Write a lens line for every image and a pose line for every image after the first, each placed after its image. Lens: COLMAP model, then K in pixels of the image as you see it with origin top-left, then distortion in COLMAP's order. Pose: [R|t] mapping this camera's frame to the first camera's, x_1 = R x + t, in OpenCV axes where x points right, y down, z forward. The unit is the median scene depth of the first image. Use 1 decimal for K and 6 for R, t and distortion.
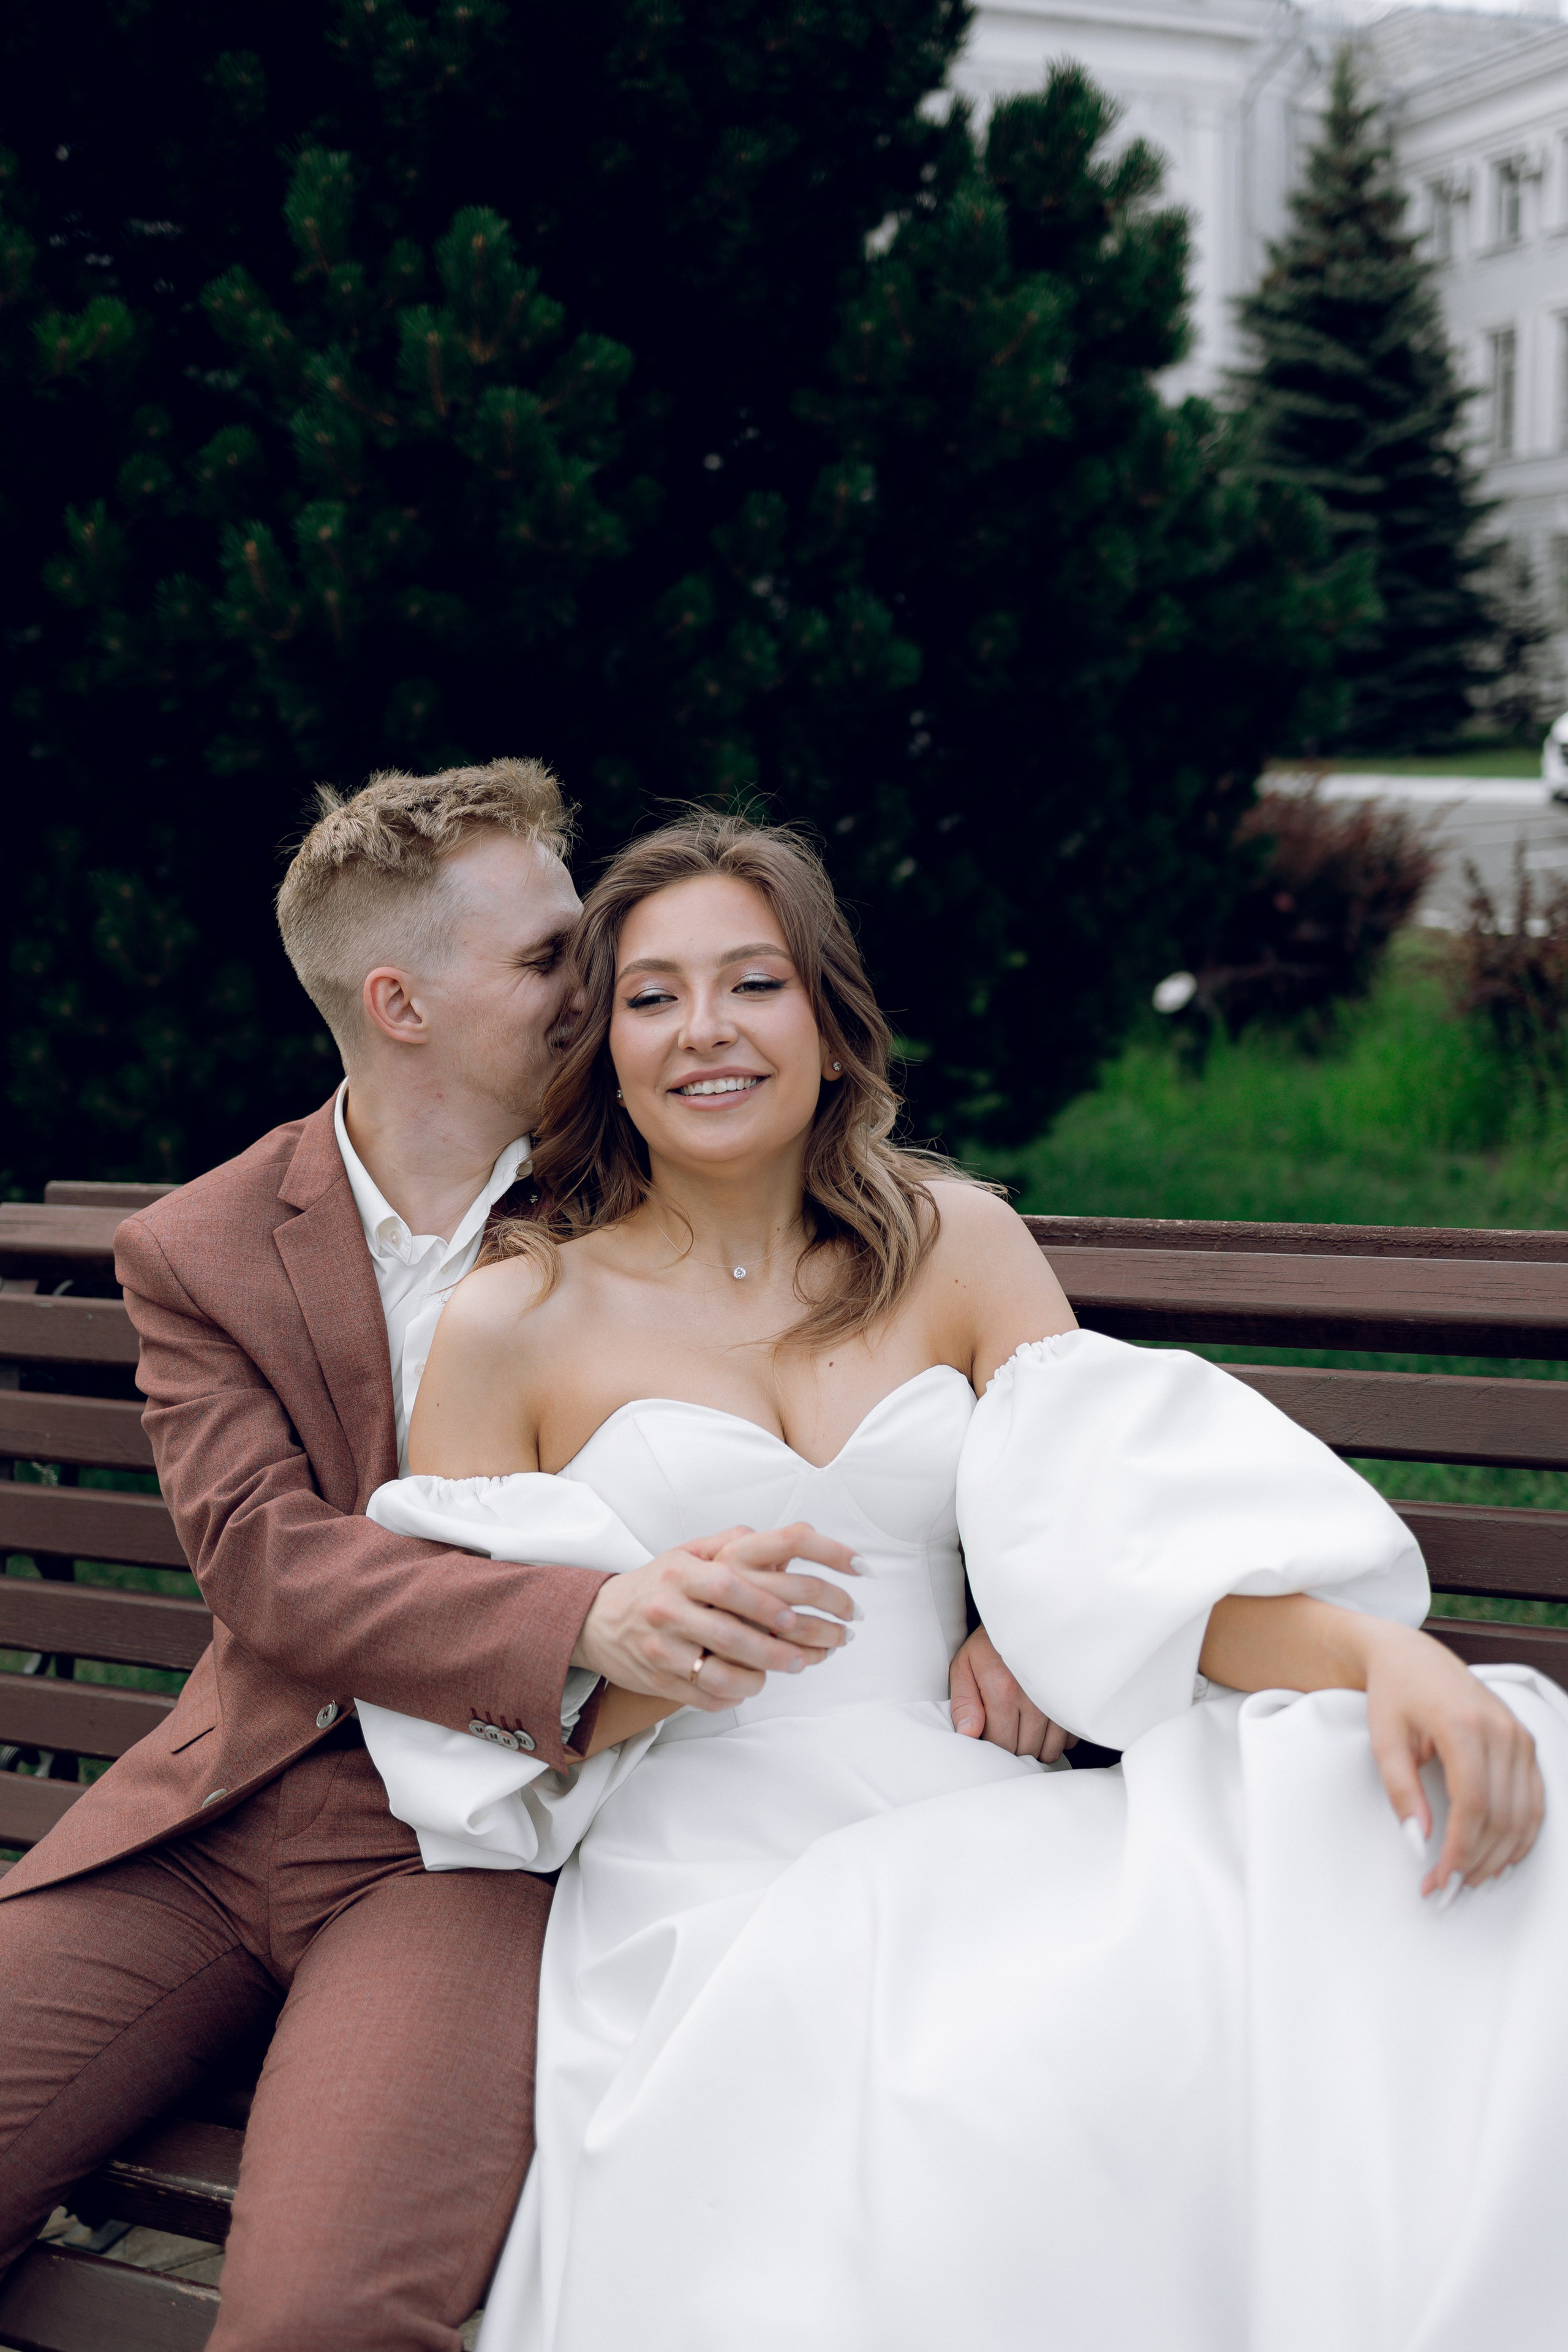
lens RADIAL K [[2428.3, 0, 759.6], [0, 2428.3, 1176.7], [0, 0, 1]] dist [0.001712, 0.023917]
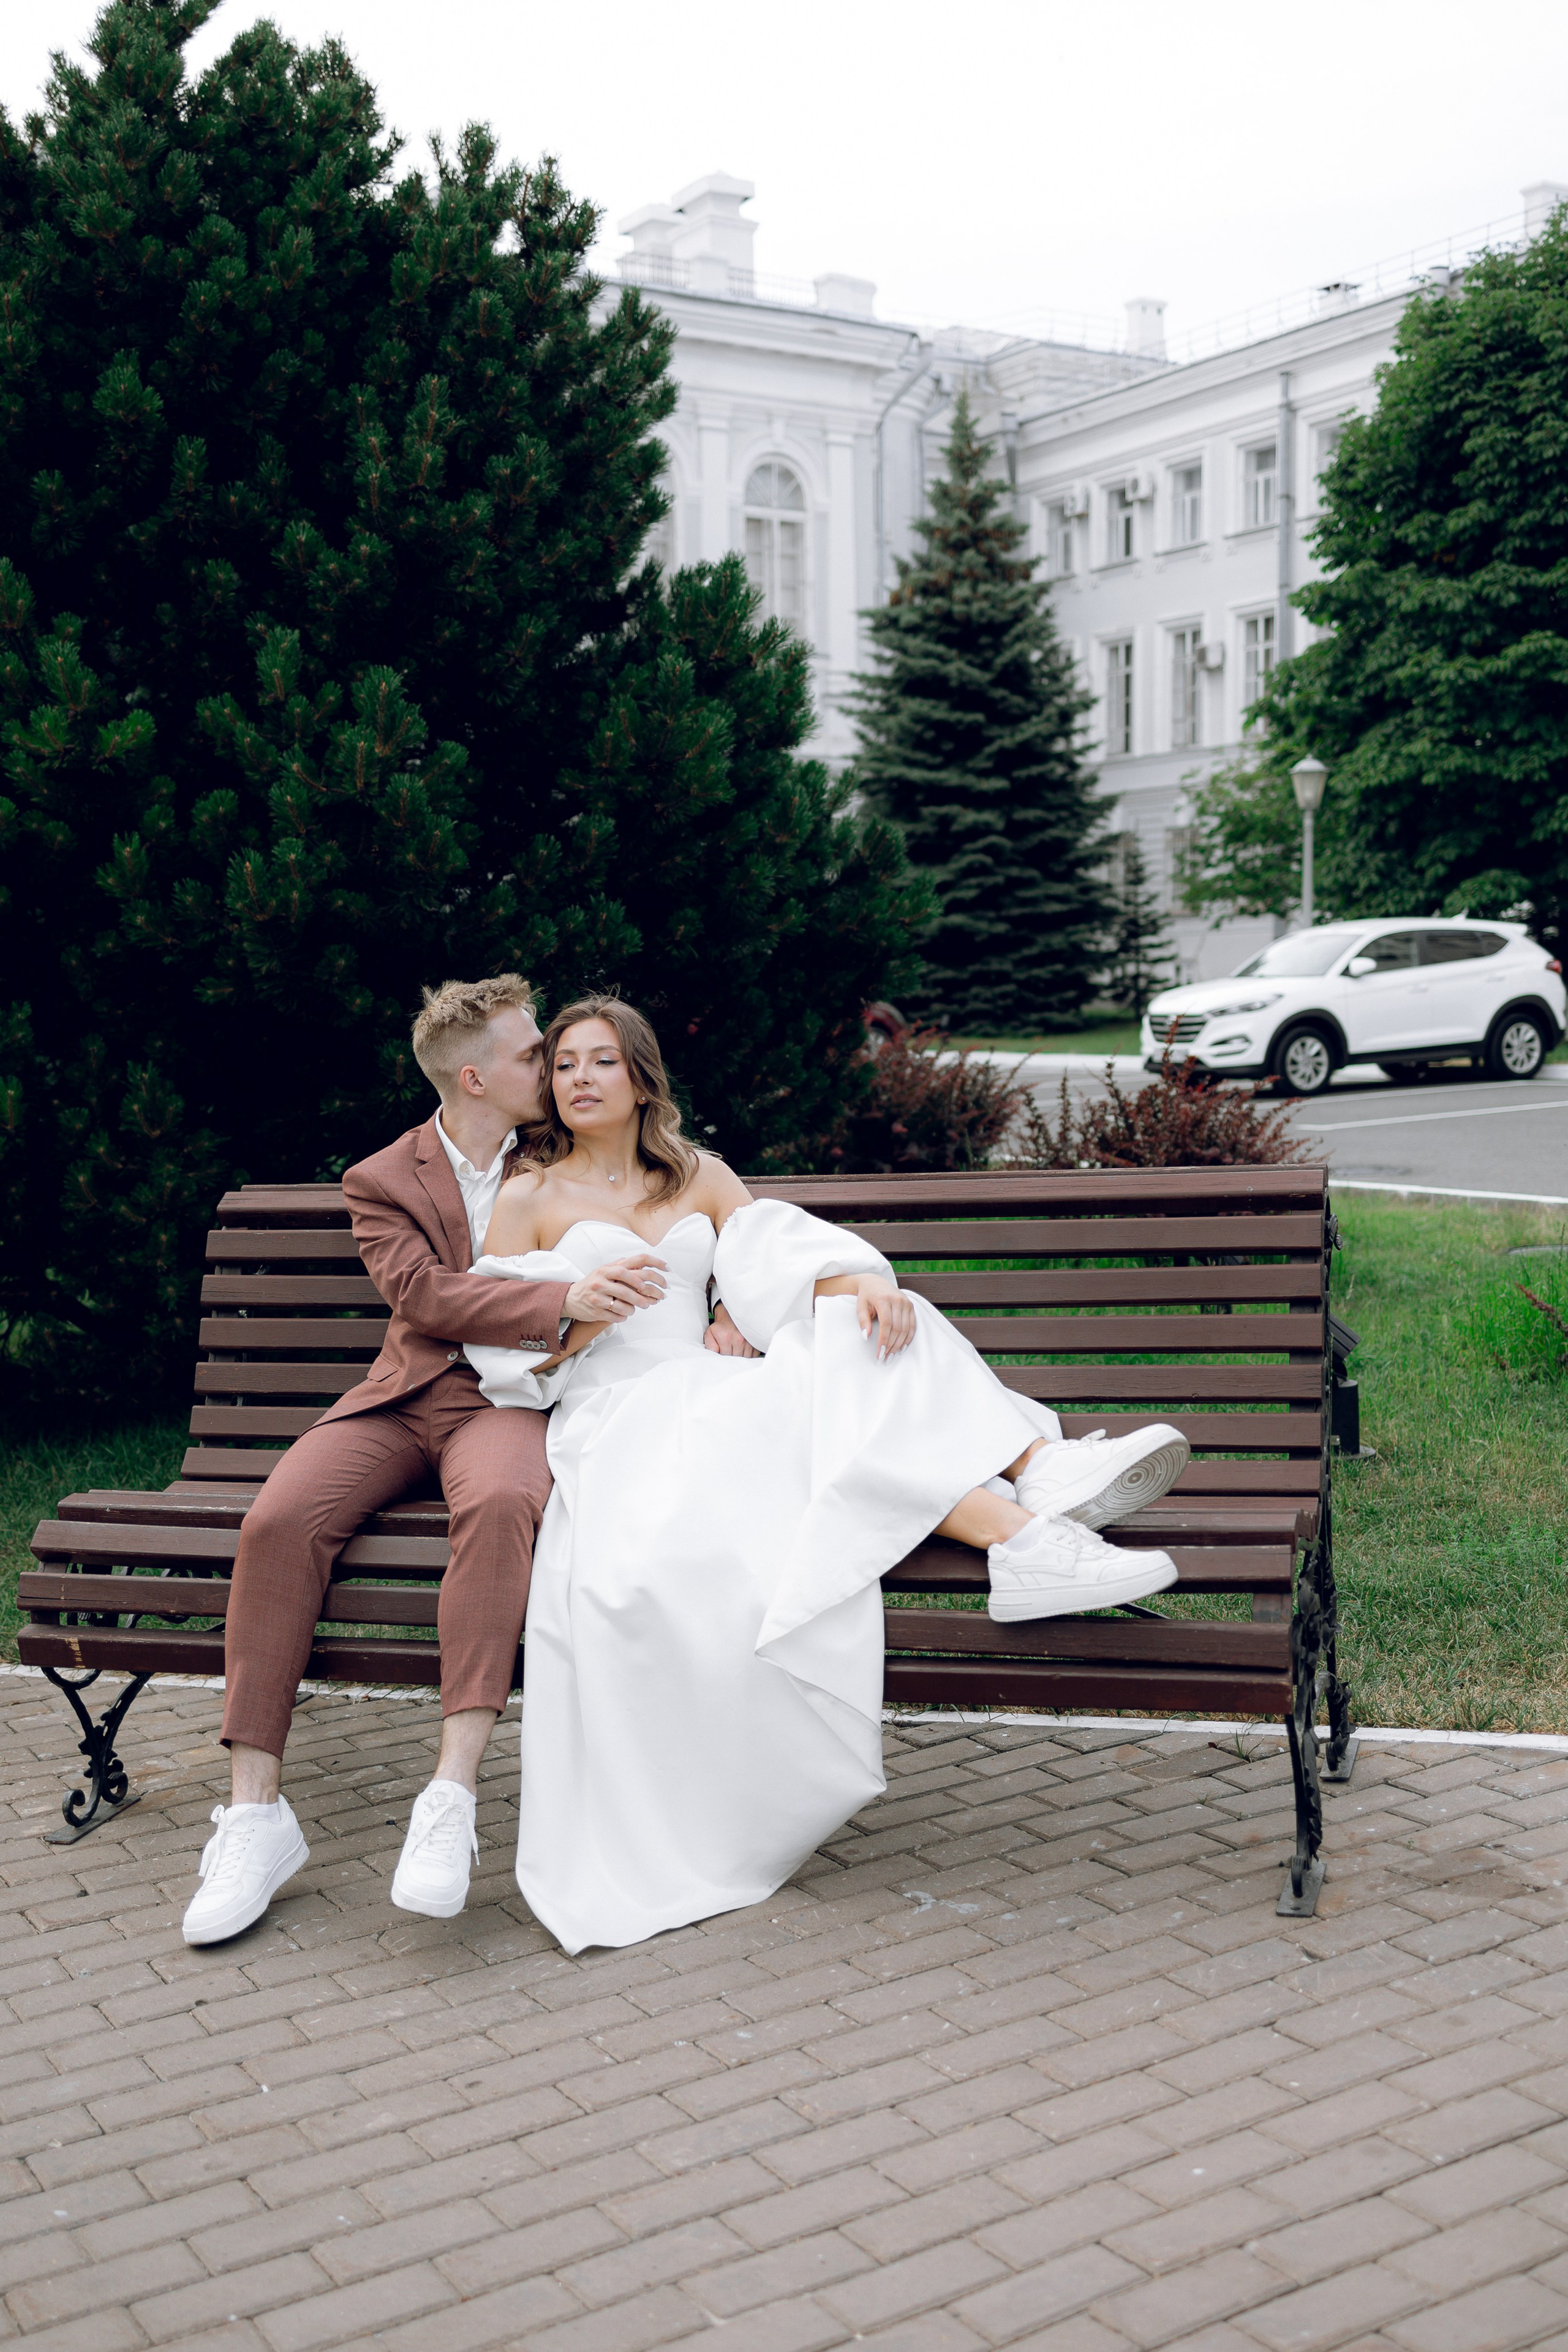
lens RADIAL K [[2404.2, 0, 695.3], [0, 2404.2, 1186.3], [0, 0, 1]] dist [0.015832, -0.001872]
pose [[0.993403, 0.001434, 0.114665, -0.084749], [0.010779, 0.994327, -0.105821, 0.124547], [-0.114167, 0.106359, 0.987752, -0.581320]]
